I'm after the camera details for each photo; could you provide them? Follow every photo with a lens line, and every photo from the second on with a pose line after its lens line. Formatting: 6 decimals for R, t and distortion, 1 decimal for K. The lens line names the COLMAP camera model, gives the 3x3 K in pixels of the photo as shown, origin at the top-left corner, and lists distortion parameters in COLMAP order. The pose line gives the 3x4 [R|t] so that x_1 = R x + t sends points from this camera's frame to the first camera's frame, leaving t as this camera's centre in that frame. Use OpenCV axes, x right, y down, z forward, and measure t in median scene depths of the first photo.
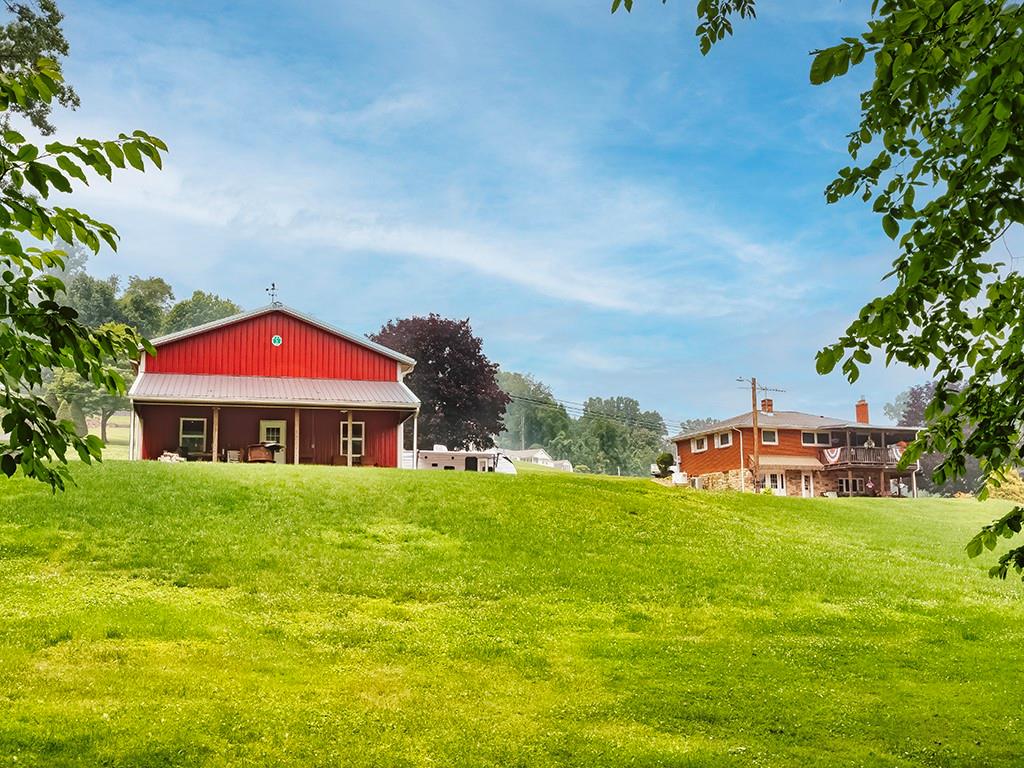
lens RADIAL K [[982.1, 0, 512.7], [0, 982.1, 382.4], [0, 0, 1]] dist [0.002262, 0.000000]
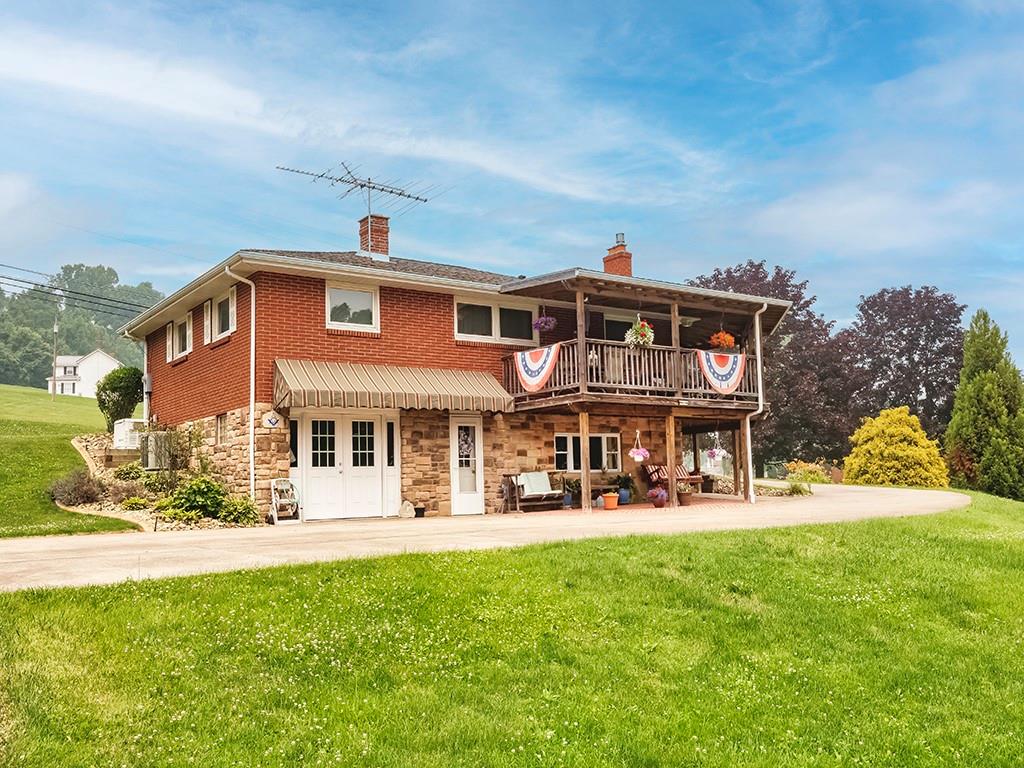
lens RADIAL K [[982.1, 0, 511.7], [0, 982.1, 384.3], [0, 0, 1]] dist [0.002262, 0.000000]
pose [[0.970962, 0.011349, 0.238965, 0.233319], [-0.023954, 0.998466, 0.049912, 0.062779], [-0.238032, -0.054186, 0.969745, 0.664139]]
